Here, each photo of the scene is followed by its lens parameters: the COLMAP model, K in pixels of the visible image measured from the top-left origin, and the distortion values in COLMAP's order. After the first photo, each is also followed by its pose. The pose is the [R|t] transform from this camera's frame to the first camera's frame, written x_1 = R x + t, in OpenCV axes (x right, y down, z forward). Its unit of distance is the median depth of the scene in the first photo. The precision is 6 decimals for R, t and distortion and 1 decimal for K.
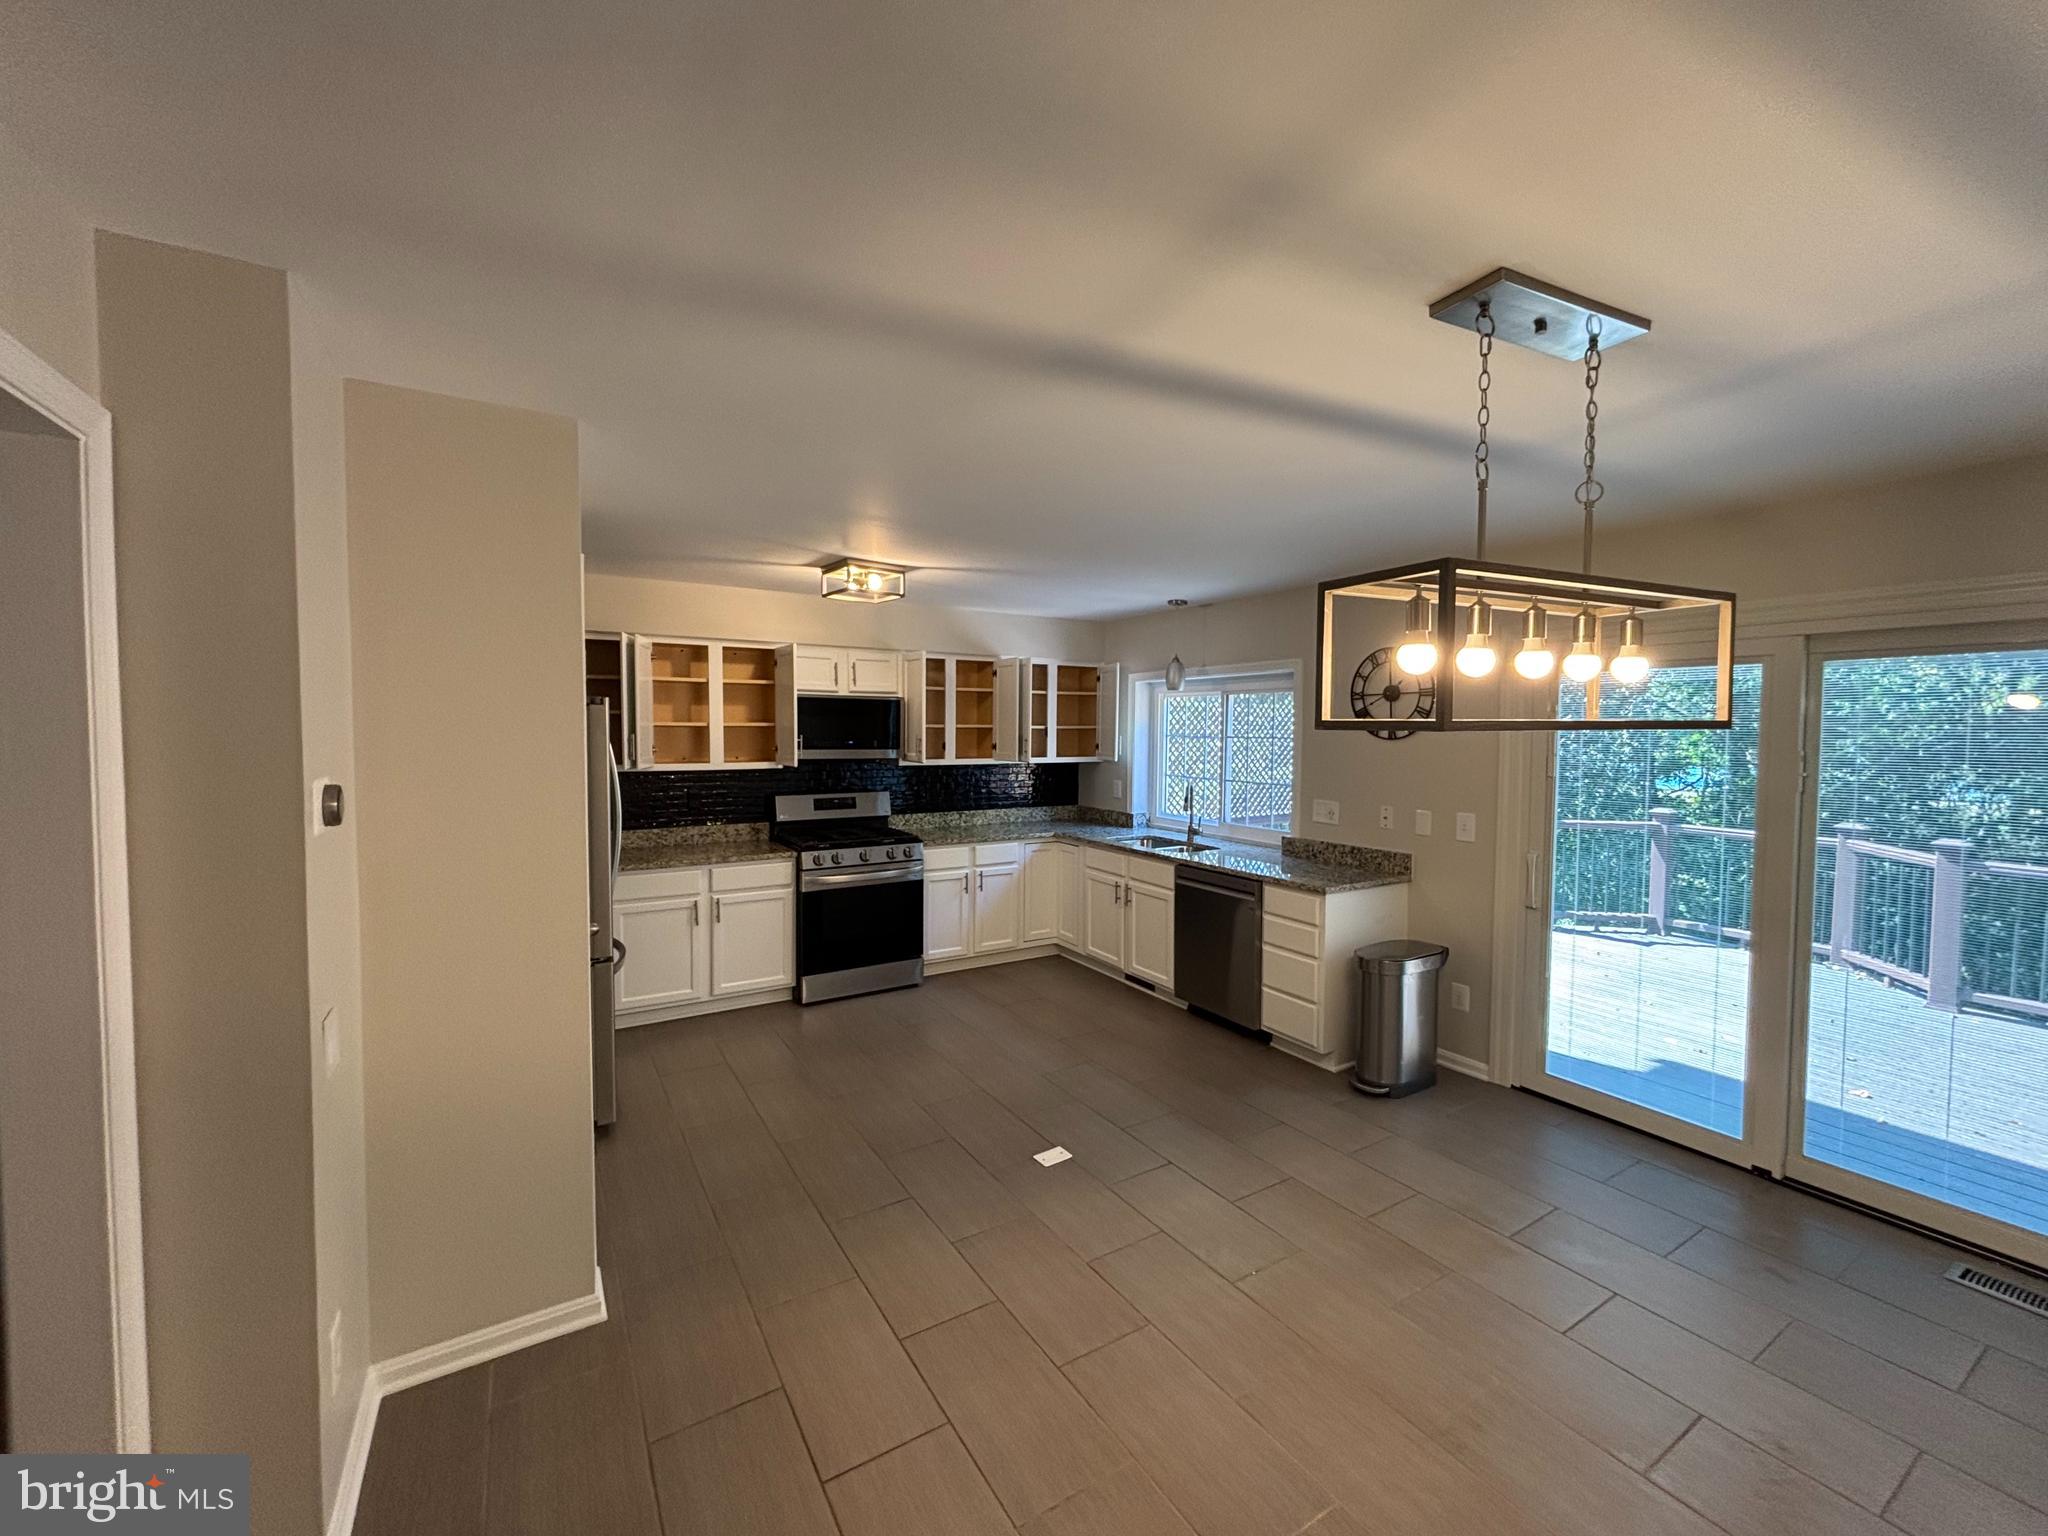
lens RADIAL K [[825.3, 0, 1034.8], [0, 825.3, 772.0], [0, 0, 1]] dist [0.003035, -0.001089]
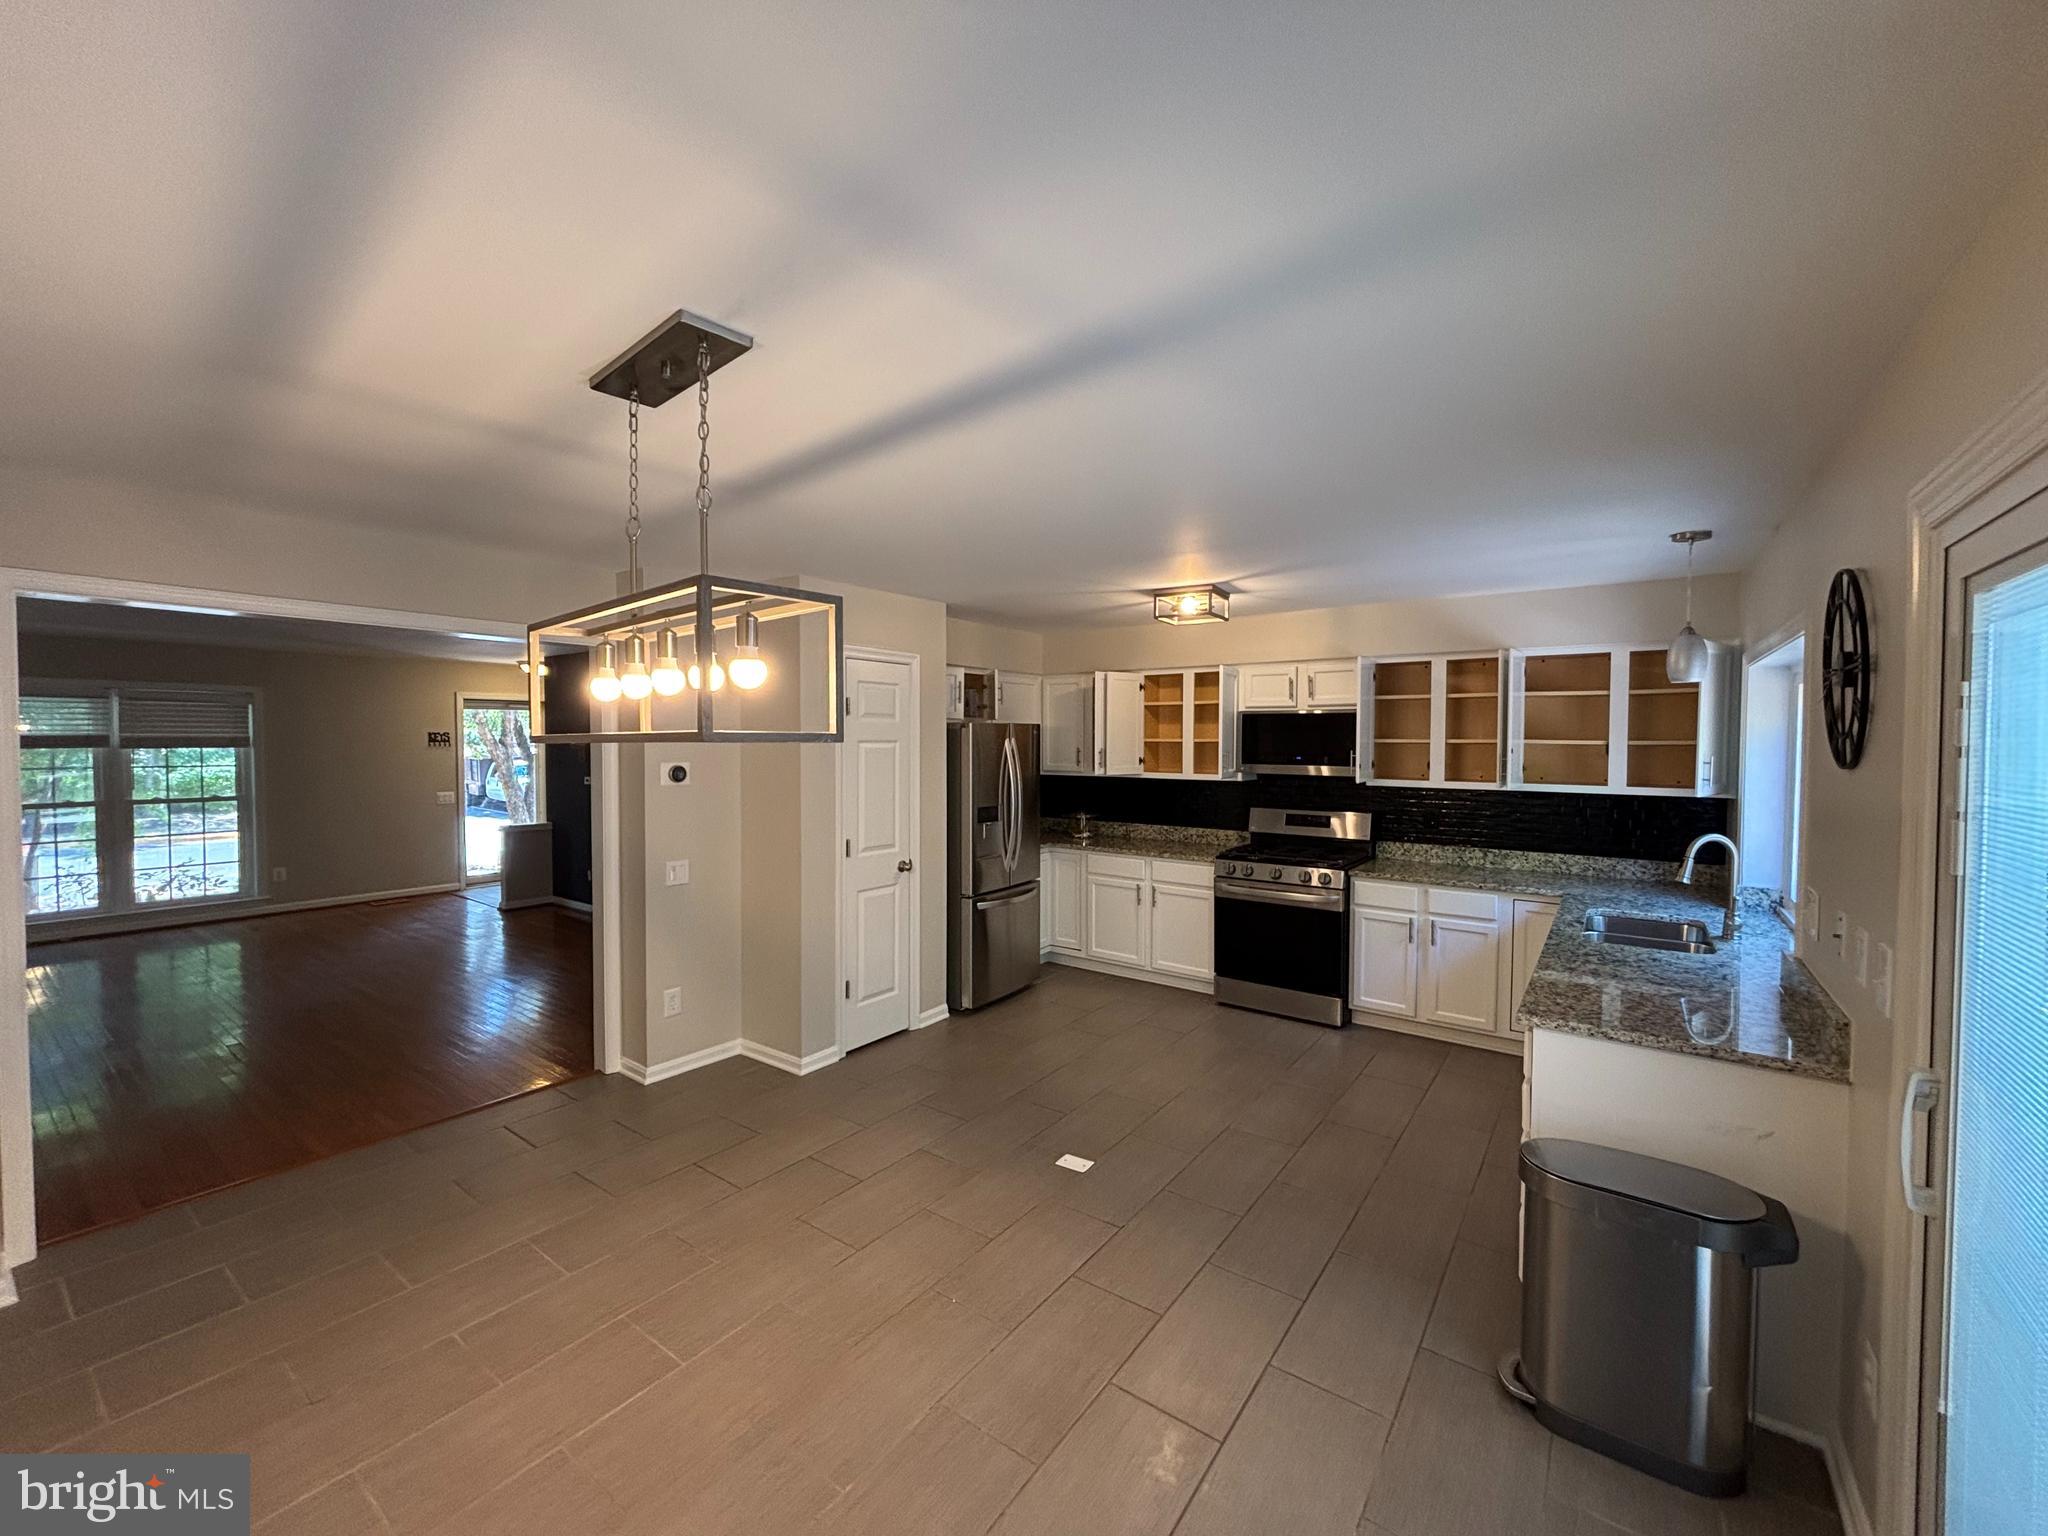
lens RADIAL K [[825.3, 0, 1015.9], [0, 825.3, 770.6], [0, 0, 1]] dist [0.003035, -0.001089]
pose [[0.351460, 0.030350, -0.935711, 0.606056], [-0.052608, 0.998535, 0.012628, -0.016825], [0.934724, 0.044787, 0.352542, 0.359454]]
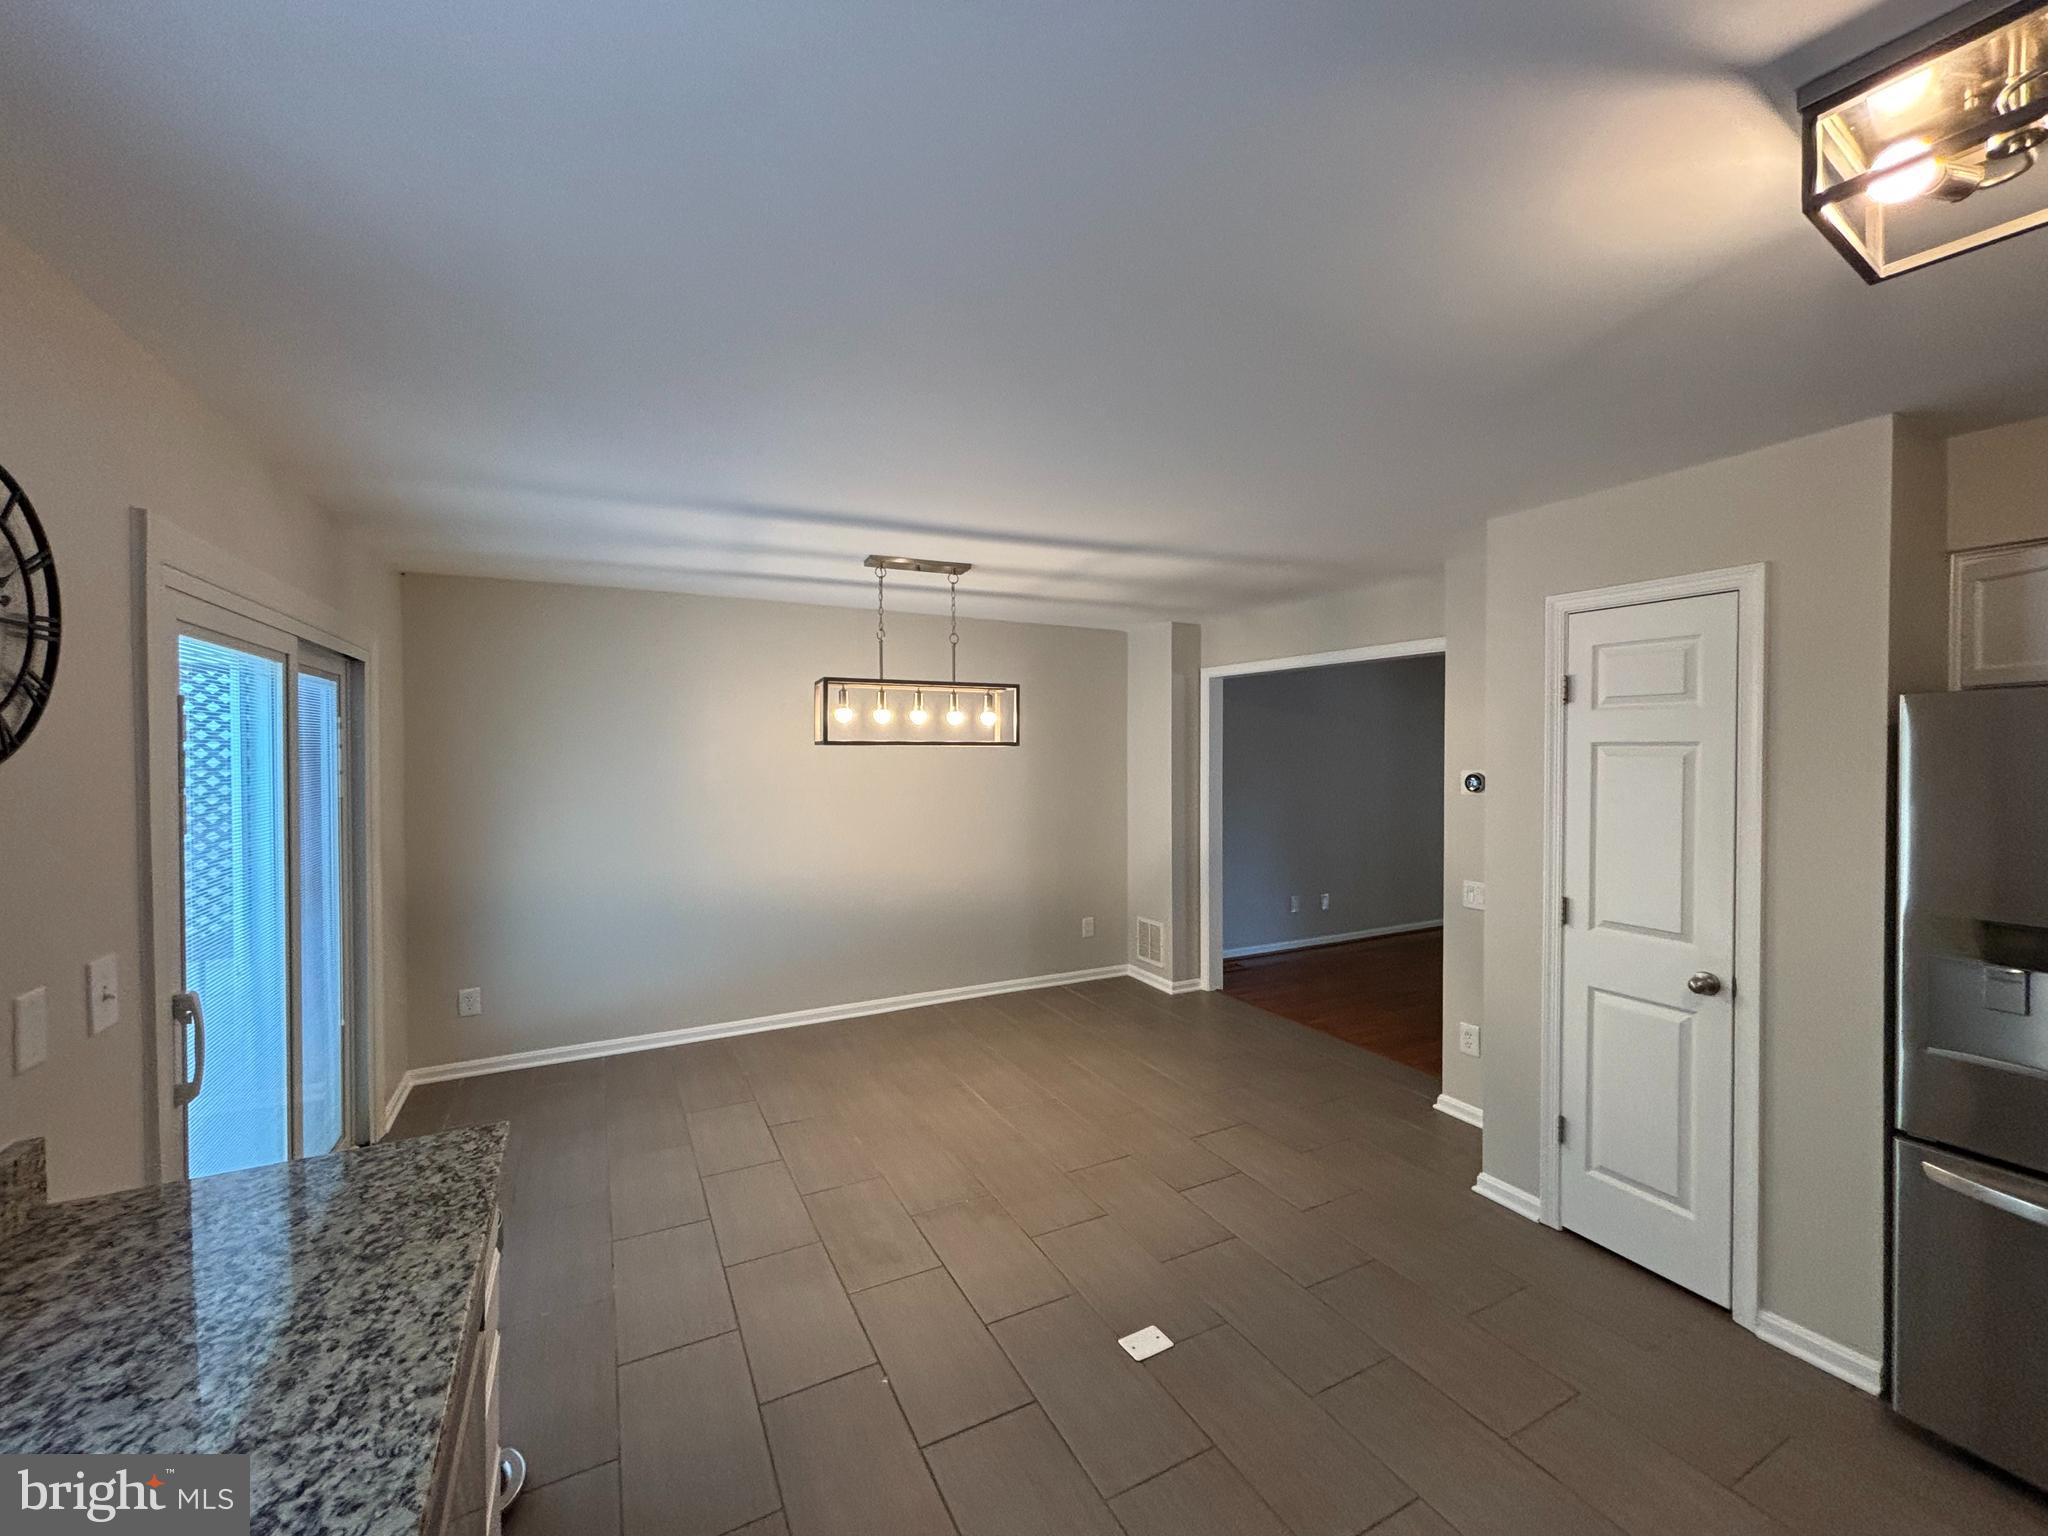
lens RADIAL K [[825.3, 0, 1030.2], [0, 825.3, 762.1], [0, 0, 1]] dist [0.003035, -0.001089]
pose [[-0.996976, -0.007618, 0.077330, 0.045596], [-0.001712, 0.997095, 0.076148, -0.058554], [-0.077686, 0.075785, -0.994093, 1.092349]]
